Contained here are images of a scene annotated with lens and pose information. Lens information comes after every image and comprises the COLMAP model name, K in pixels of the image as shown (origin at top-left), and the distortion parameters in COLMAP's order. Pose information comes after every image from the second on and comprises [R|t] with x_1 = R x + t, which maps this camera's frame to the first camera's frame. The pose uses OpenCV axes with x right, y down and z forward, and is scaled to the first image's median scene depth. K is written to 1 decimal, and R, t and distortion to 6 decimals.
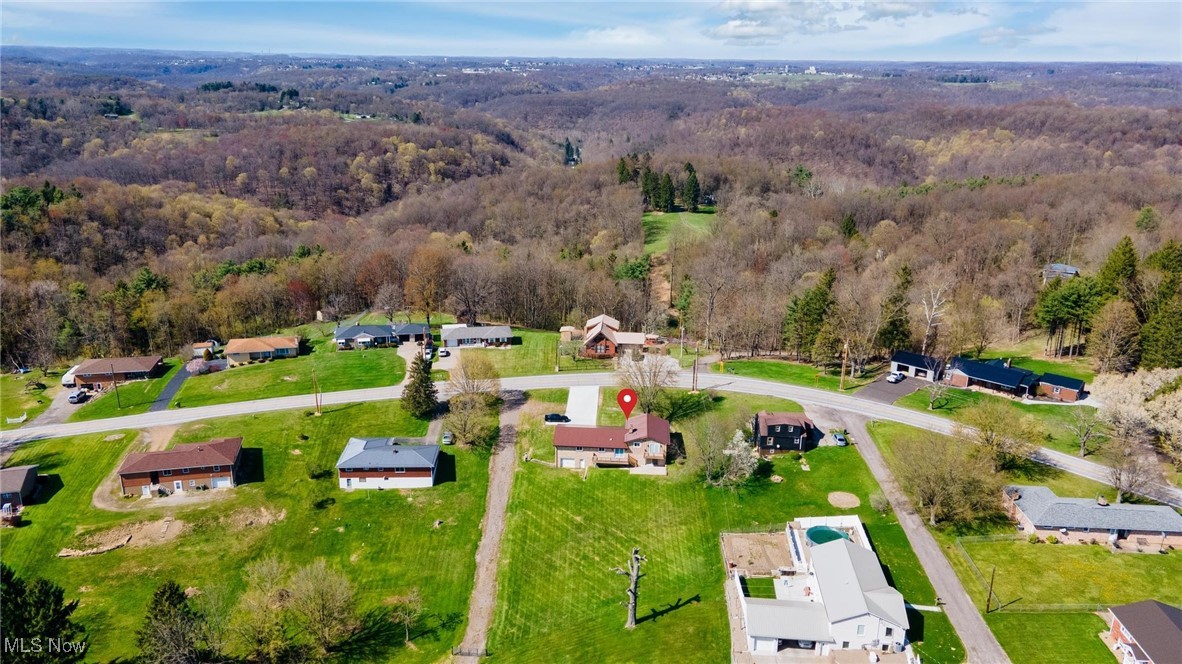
lens RADIAL K [[847.0, 0, 591.0], [0, 847.0, 332.0], [0, 0, 1]] dist [0.048165, 0.003293]
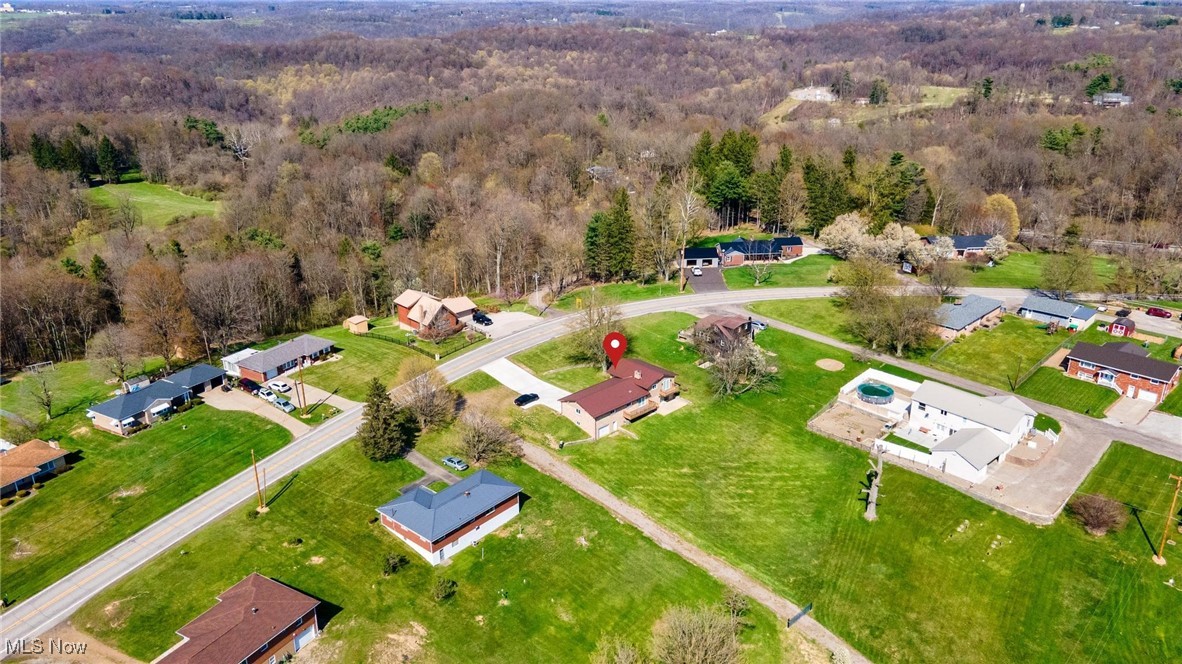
lens RADIAL K [[847.0, 0, 591.0], [0, 847.0, 332.0], [0, 0, 1]] dist [0.048165, 0.003293]
pose [[0.685872, -0.285376, 0.669433, -0.631242], [0.241115, 0.957057, 0.160953, -0.103120], [-0.686617, 0.051017, 0.725227, 0.332376]]
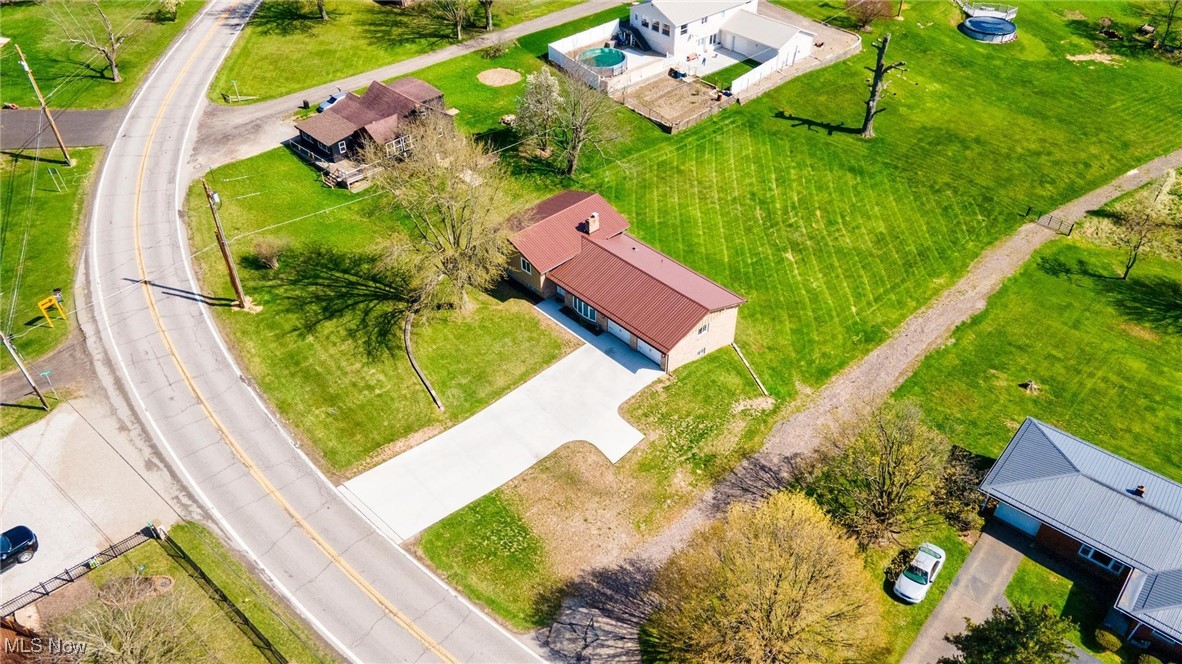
lens RADIAL K [[847.0, 0, 591.0], [0, 847.0, 332.0], [0, 0, 1]] dist [0.048165, 0.003293]
pose [[-0.728668, -0.451146, 0.515277, -0.217341], [0.197846, 0.581634, 0.789024, -0.216525], [-0.655668, 0.676882, -0.334560, 1.204376]]
